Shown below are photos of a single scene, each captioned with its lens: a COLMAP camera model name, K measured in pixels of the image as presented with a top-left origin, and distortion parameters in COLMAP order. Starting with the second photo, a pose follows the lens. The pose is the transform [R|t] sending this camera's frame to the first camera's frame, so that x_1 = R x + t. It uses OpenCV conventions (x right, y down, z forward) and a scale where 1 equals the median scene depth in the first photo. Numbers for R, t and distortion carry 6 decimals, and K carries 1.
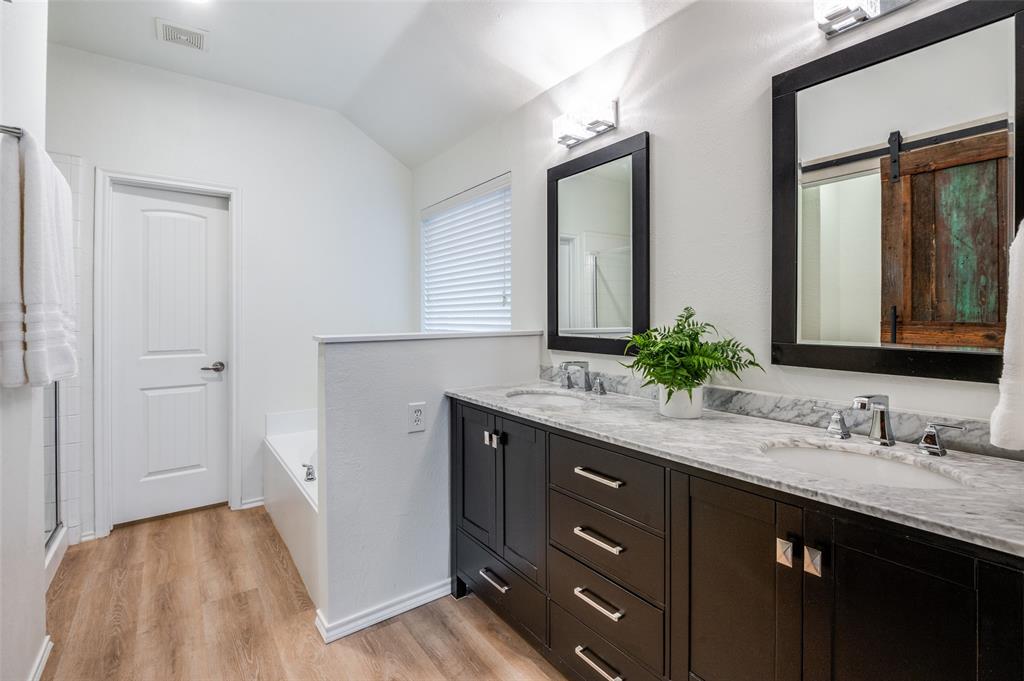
lens RADIAL K [[465.8, 0, 513.6], [0, 465.8, 323.3], [0, 0, 1]] dist [0.000817, -0.007414]
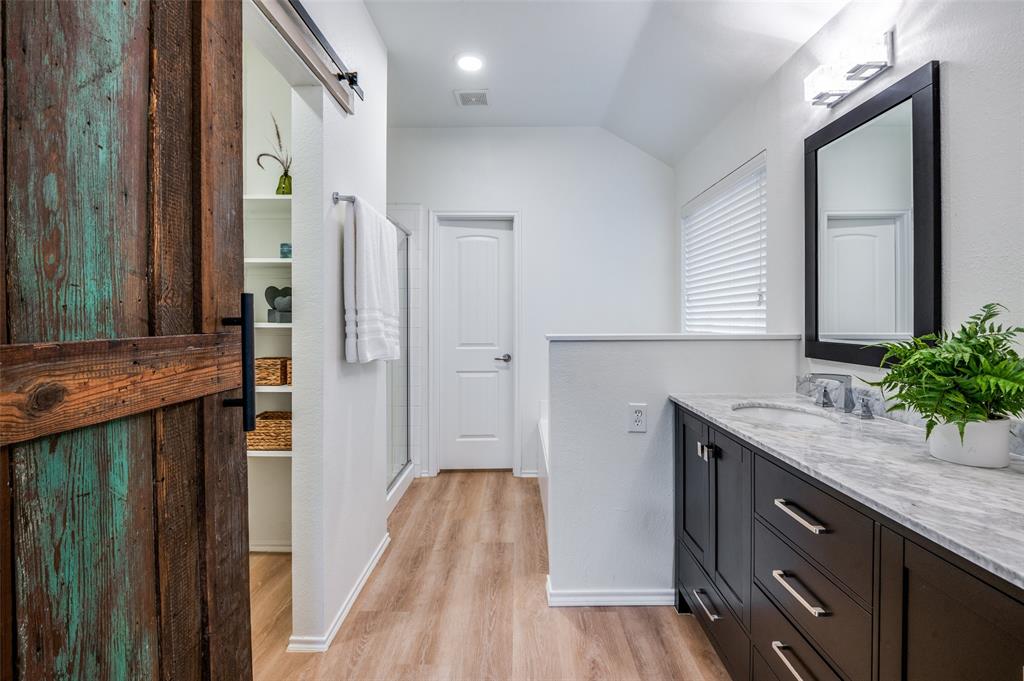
lens RADIAL K [[465.7, 0, 517.7], [0, 465.7, 327.5], [0, 0, 1]] dist [-0.001496, -0.007516]
pose [[0.804769, 0.013455, -0.593436, 0.171760], [-0.008806, 0.999904, 0.010729, -0.001324], [0.593523, -0.003409, 0.804810, 0.038233]]
